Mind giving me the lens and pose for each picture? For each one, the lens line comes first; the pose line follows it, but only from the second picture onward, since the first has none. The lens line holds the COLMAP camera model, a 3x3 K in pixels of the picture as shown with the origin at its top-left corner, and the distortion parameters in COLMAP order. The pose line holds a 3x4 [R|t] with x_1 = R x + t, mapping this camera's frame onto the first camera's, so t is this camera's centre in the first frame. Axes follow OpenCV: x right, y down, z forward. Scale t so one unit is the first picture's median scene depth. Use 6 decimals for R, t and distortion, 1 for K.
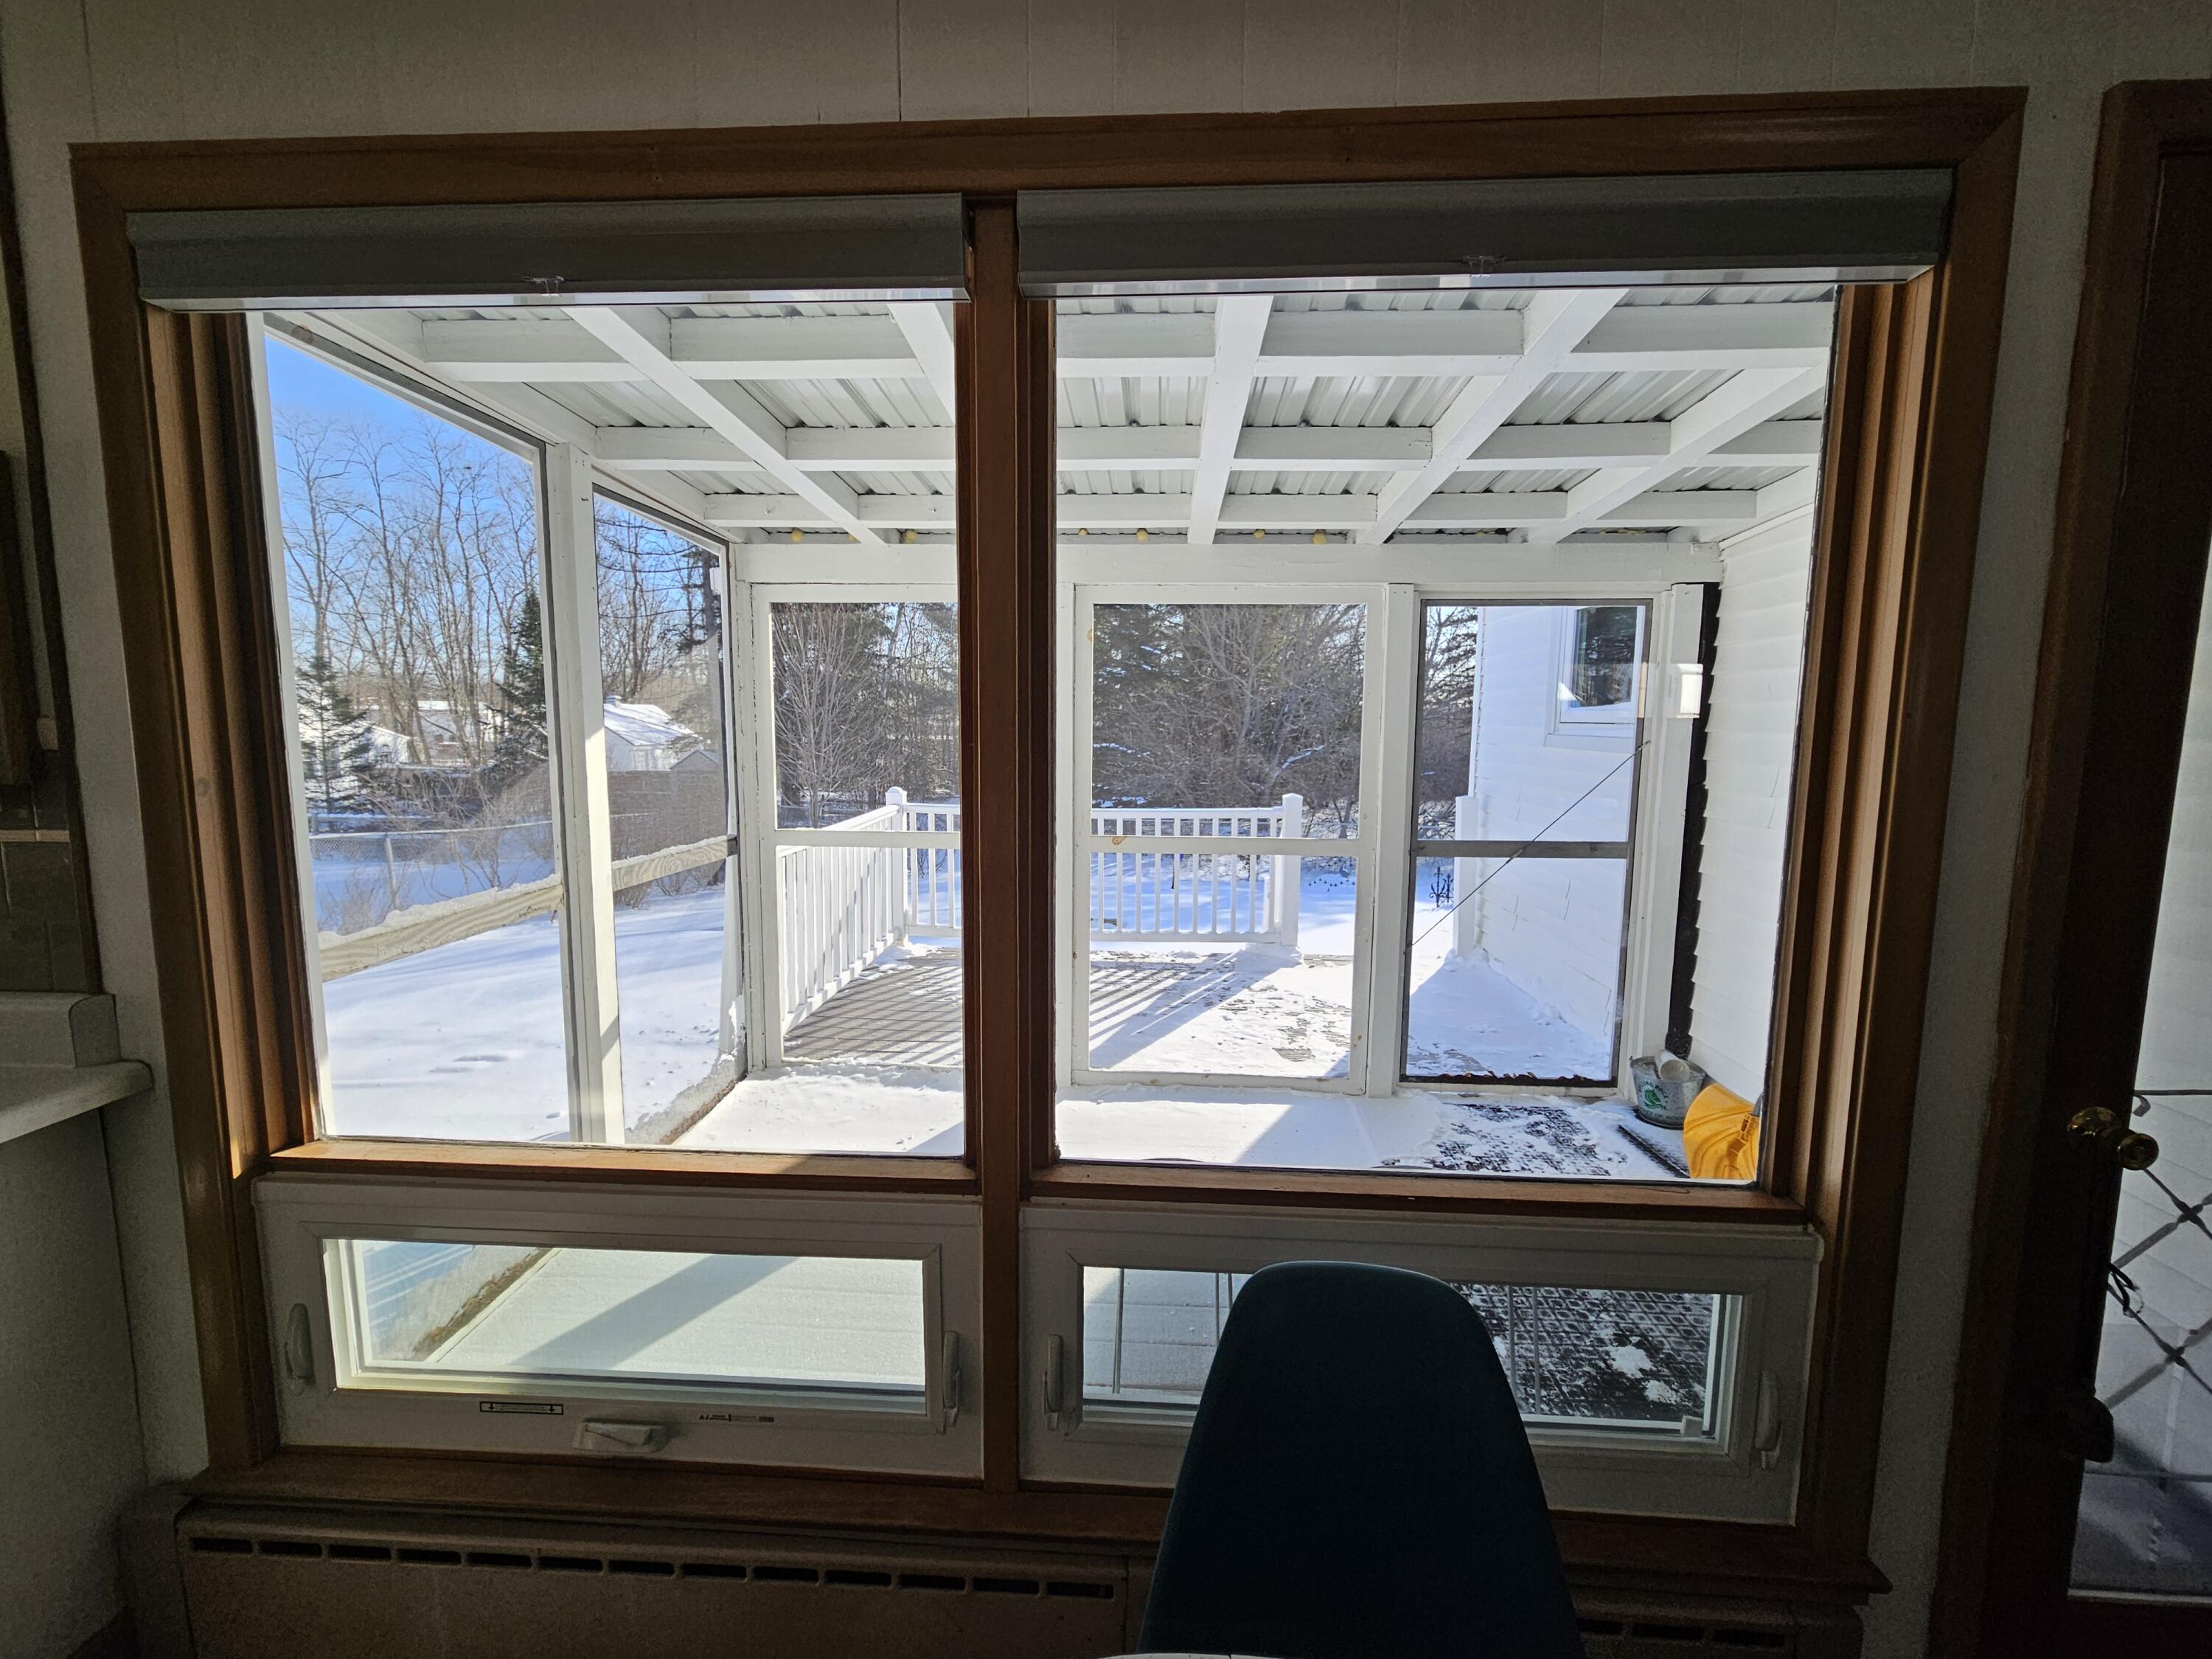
lens RADIAL K [[915.0, 0, 1108.8], [0, 915.0, 807.5], [0, 0, 1]] dist [-0.002316, 0.000752]
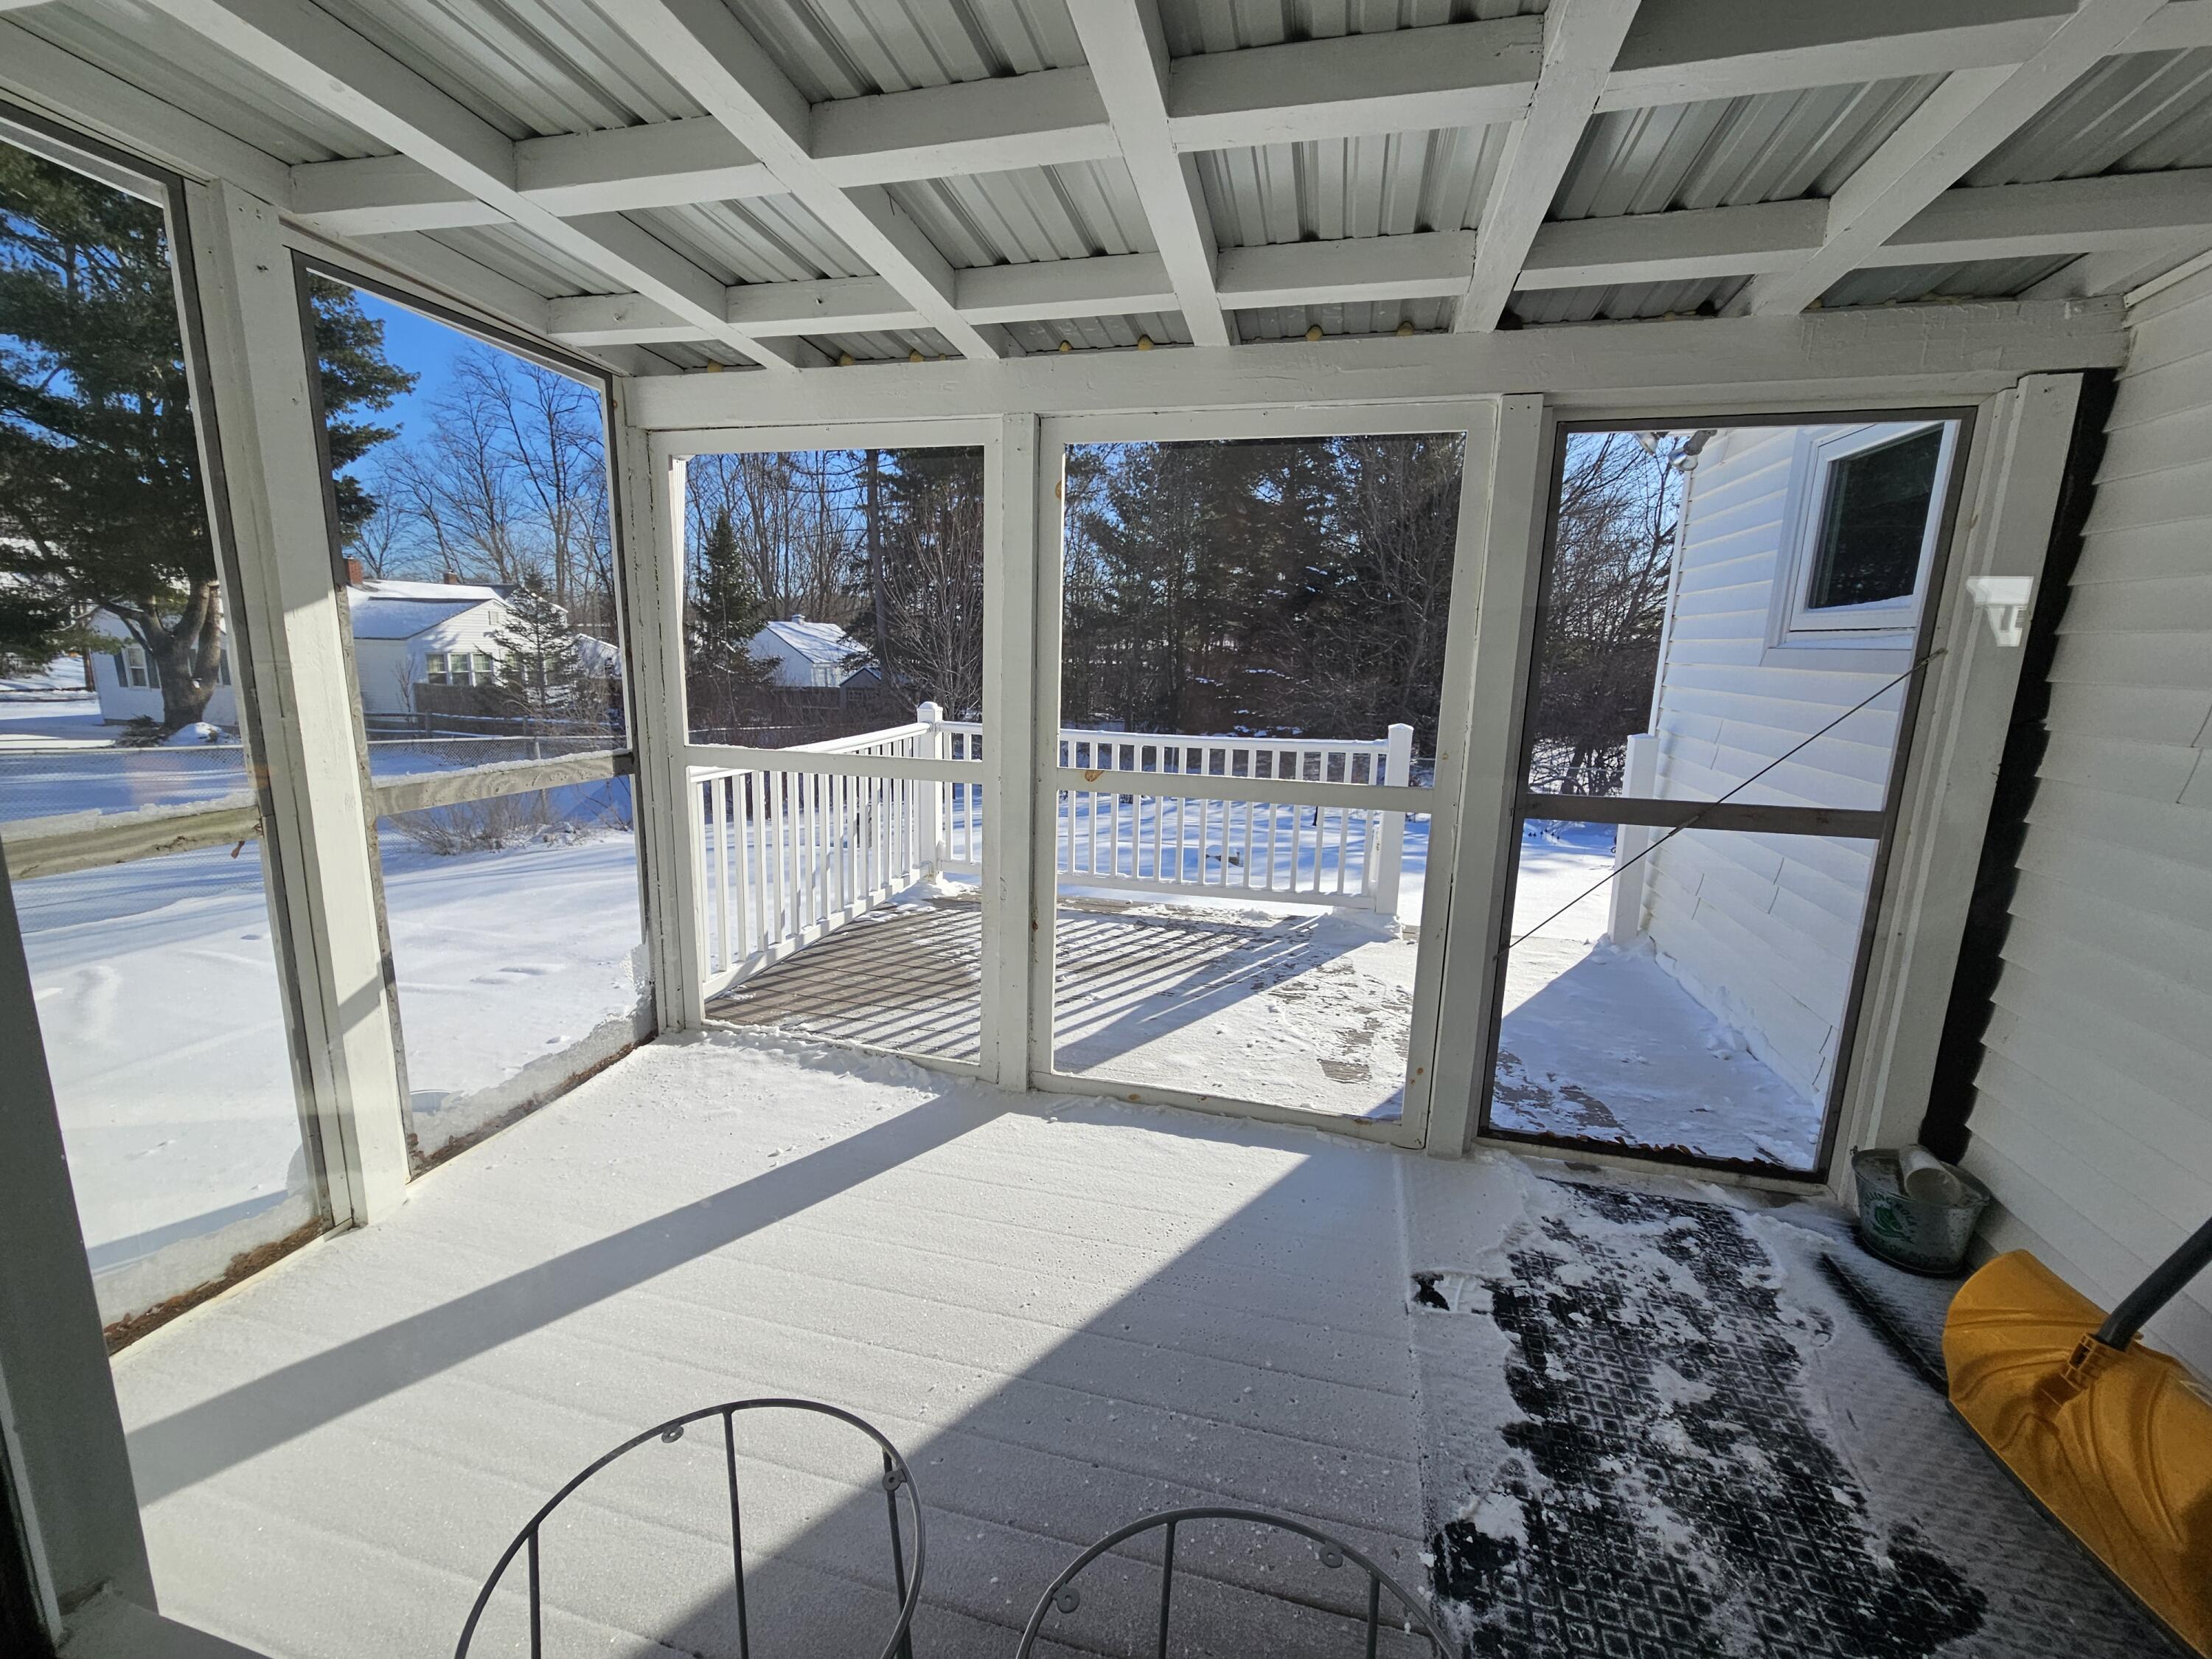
lens RADIAL K [[915.0, 0, 1100.1], [0, 915.0, 808.8], [0, 0, 1]] dist [-0.002316, 0.000752]
pose [[0.981237, 0.048144, -0.186696, 0.146551], [-0.032852, 0.995911, 0.084154, 0.000006], [0.189984, -0.076441, 0.978807, 0.266439]]
